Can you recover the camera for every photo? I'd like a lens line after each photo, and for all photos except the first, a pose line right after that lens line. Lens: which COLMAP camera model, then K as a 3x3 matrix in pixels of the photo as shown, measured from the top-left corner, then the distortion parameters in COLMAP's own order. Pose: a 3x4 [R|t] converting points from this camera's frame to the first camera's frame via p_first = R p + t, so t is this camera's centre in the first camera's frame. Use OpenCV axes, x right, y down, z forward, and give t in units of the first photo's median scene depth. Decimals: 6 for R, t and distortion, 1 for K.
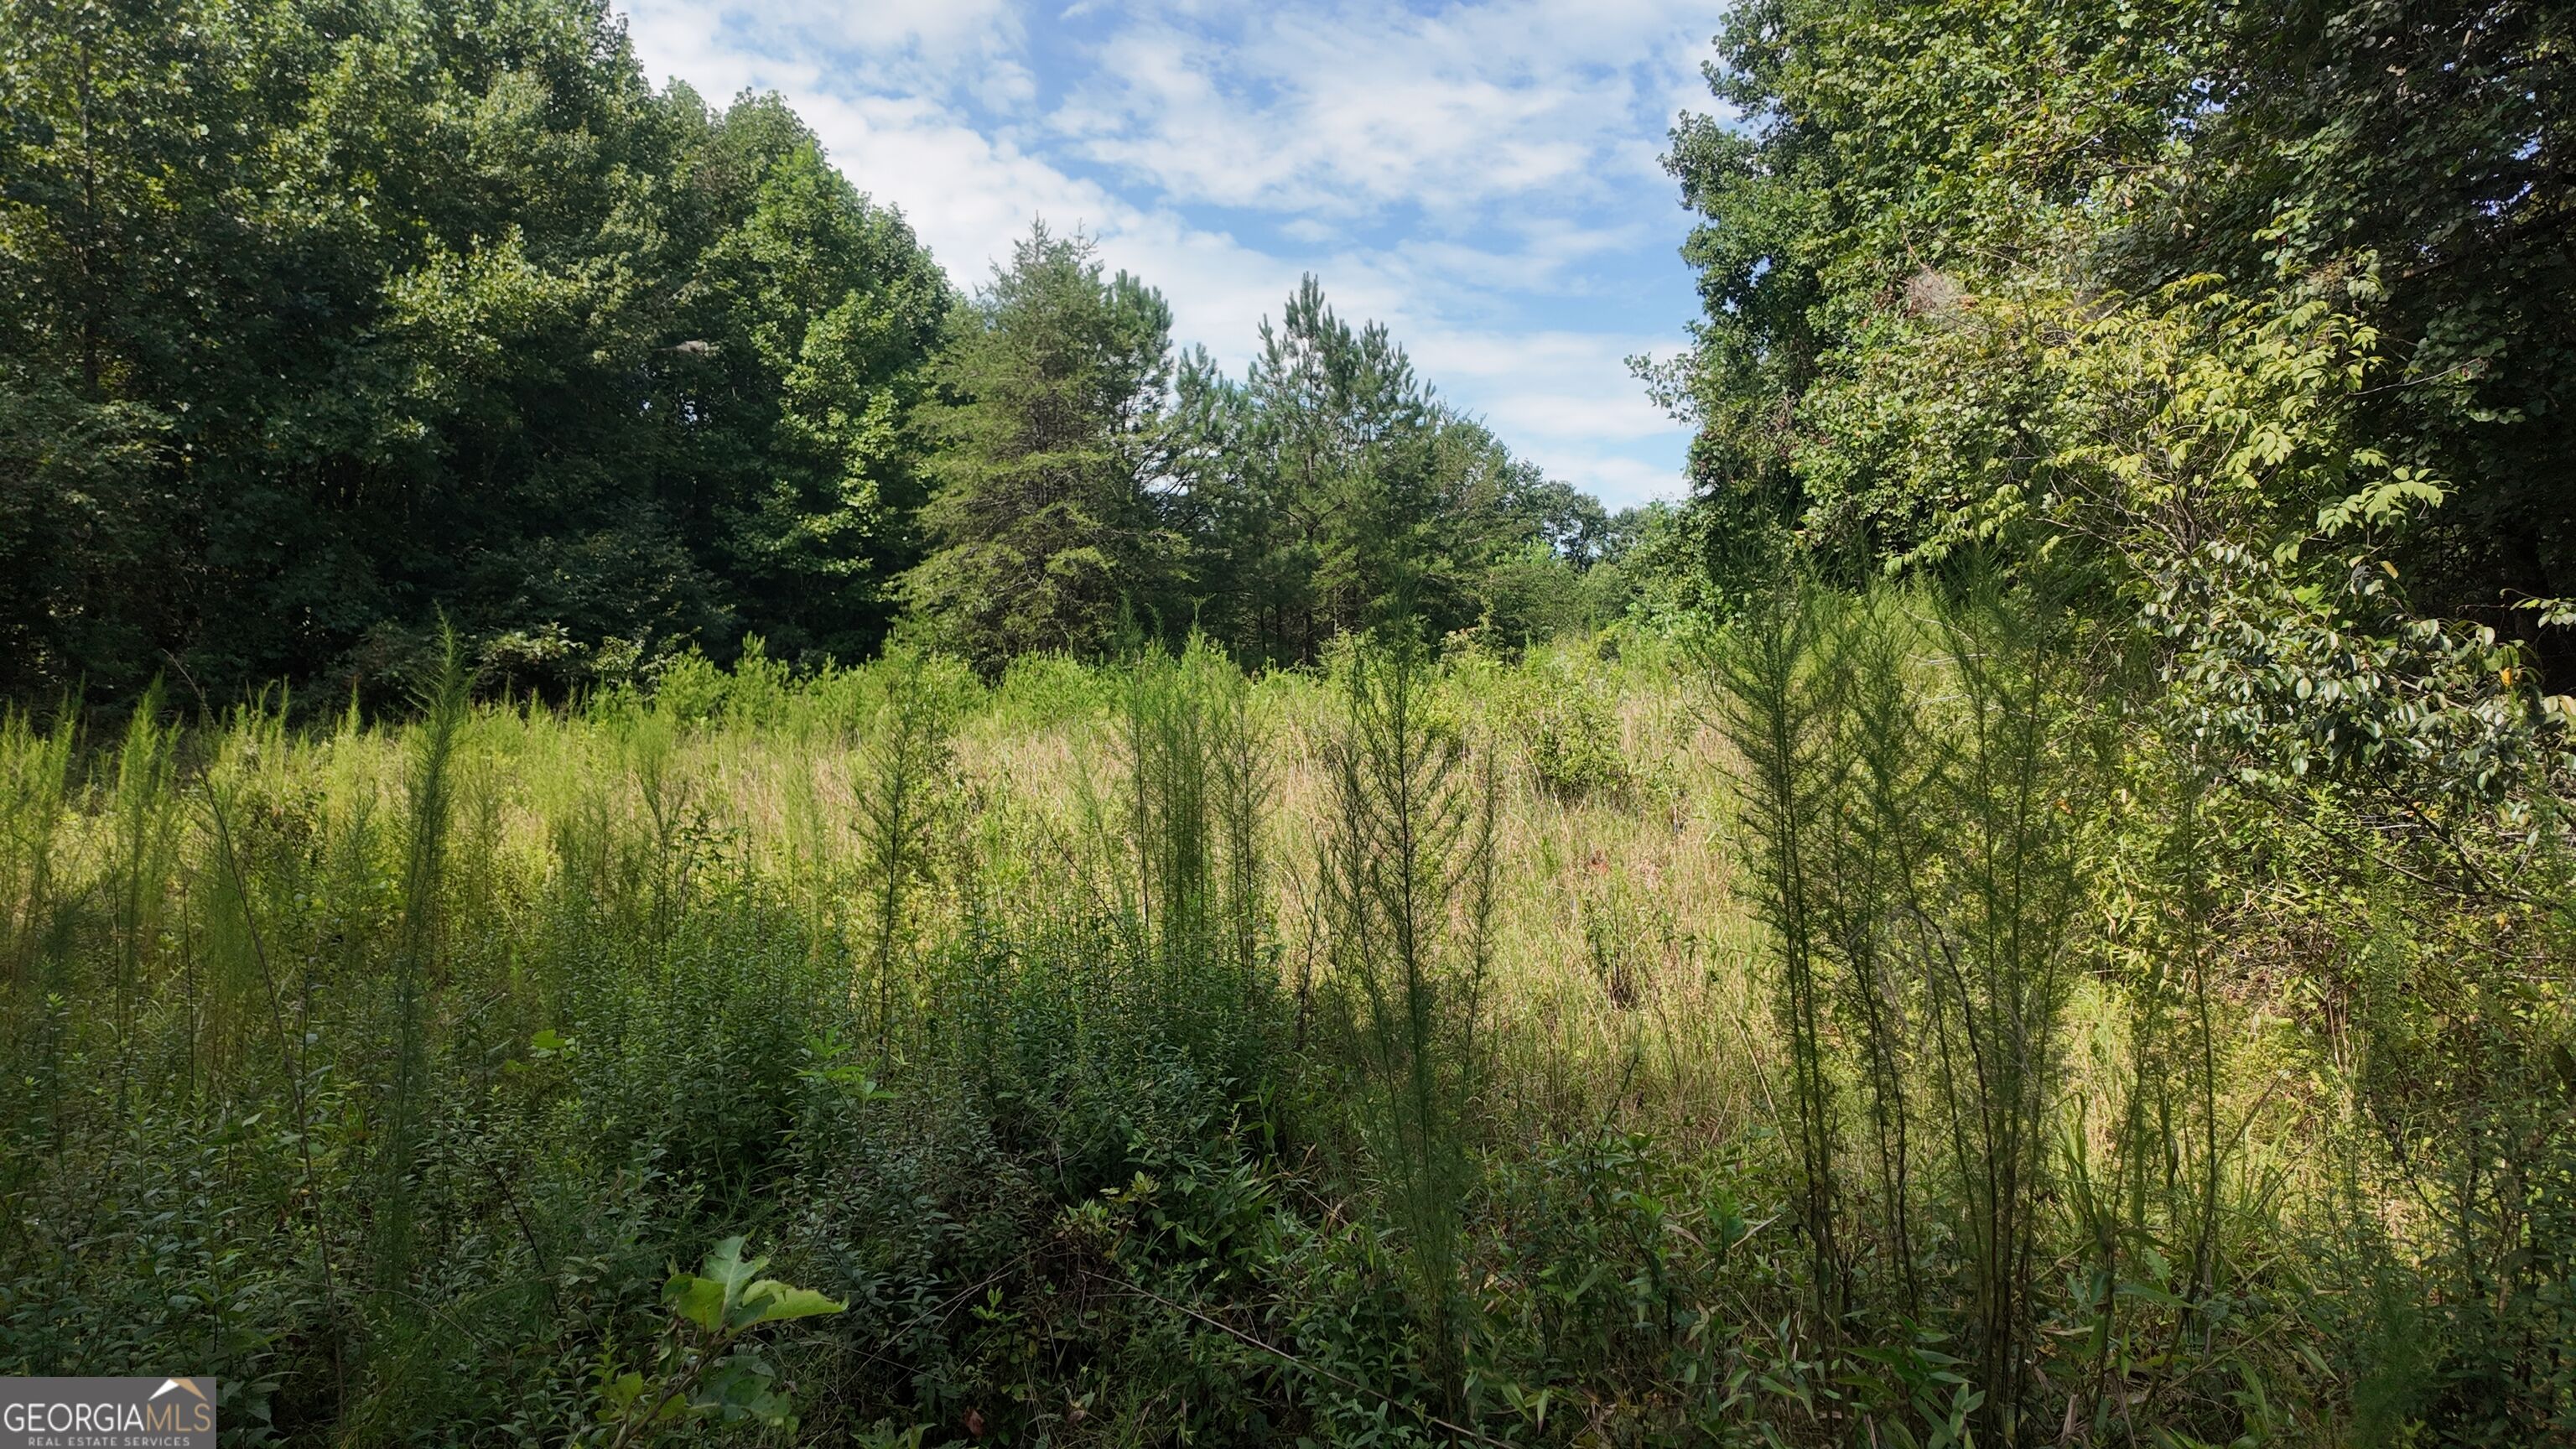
lens RADIAL K [[1542.6, 0, 1290.3], [0, 1542.6, 717.7], [0, 0, 1]] dist [0.006011, -0.014586]
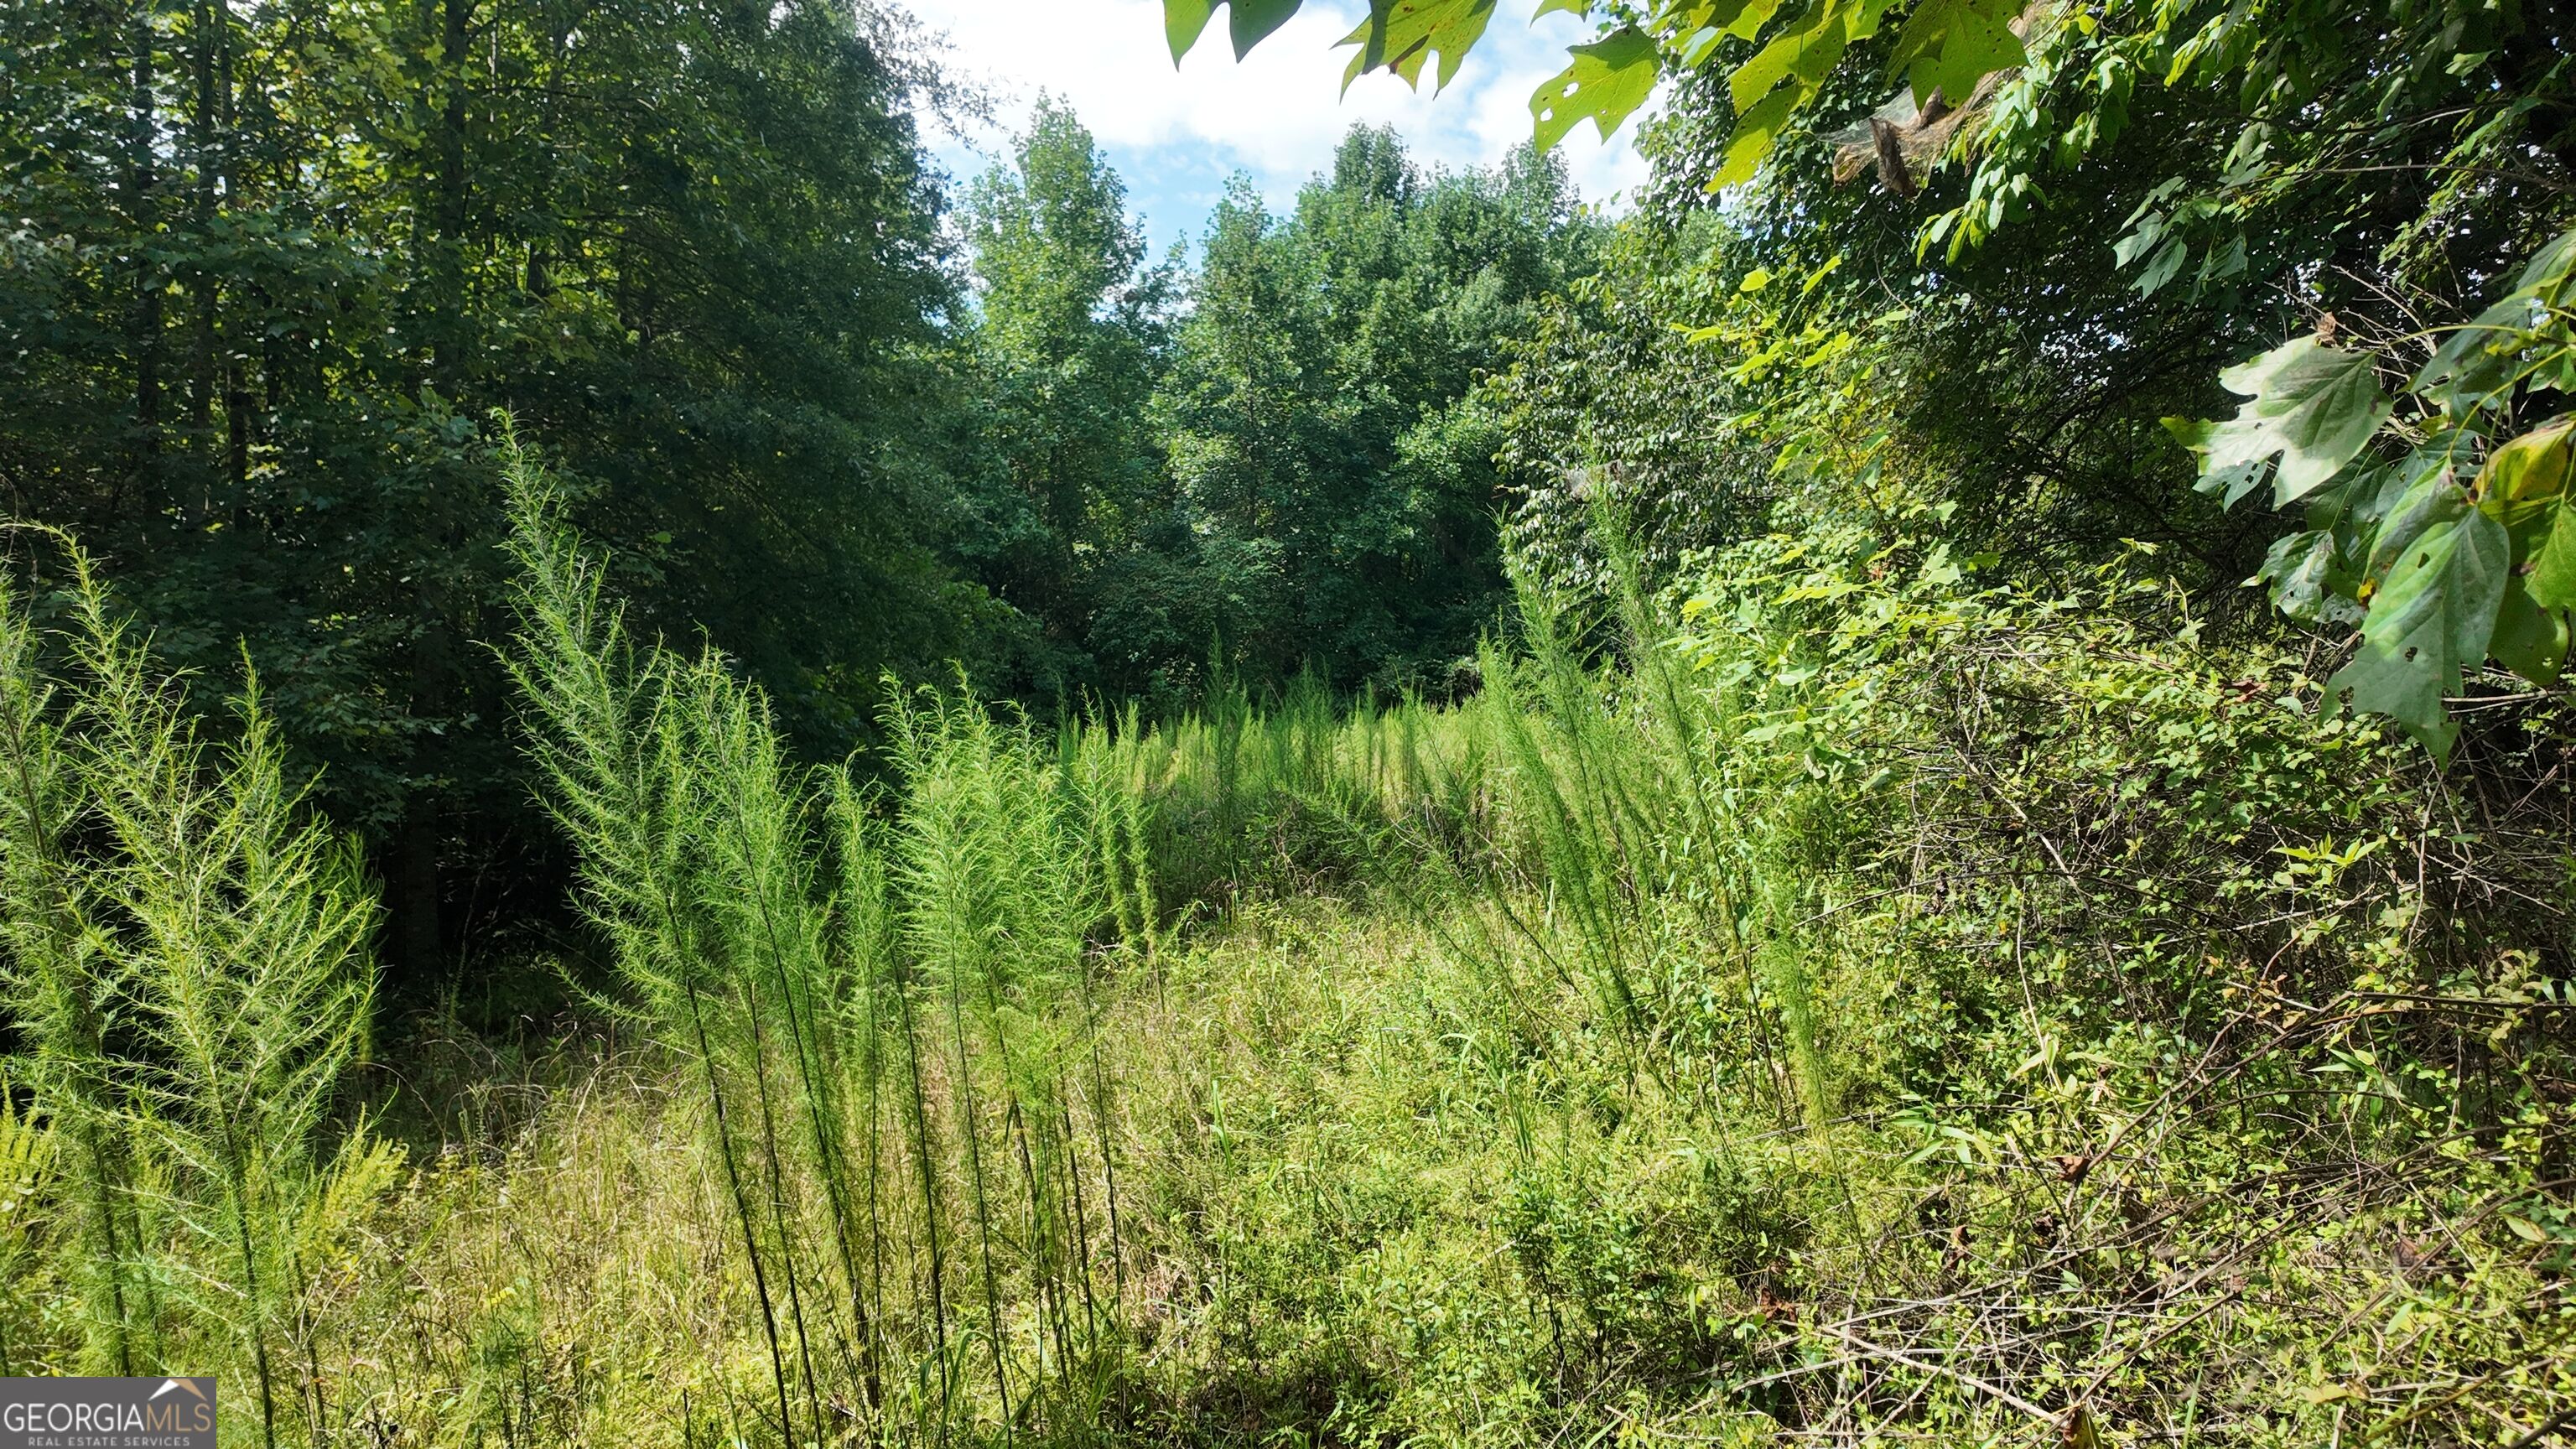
lens RADIAL K [[1542.6, 0, 1287.6], [0, 1542.6, 726.9], [0, 0, 1]] dist [0.006011, -0.014586]
pose [[0.773485, -0.009266, -0.633747, 0.330478], [0.016754, 0.999843, 0.005830, 0.004977], [0.633594, -0.015127, 0.773518, -0.307002]]
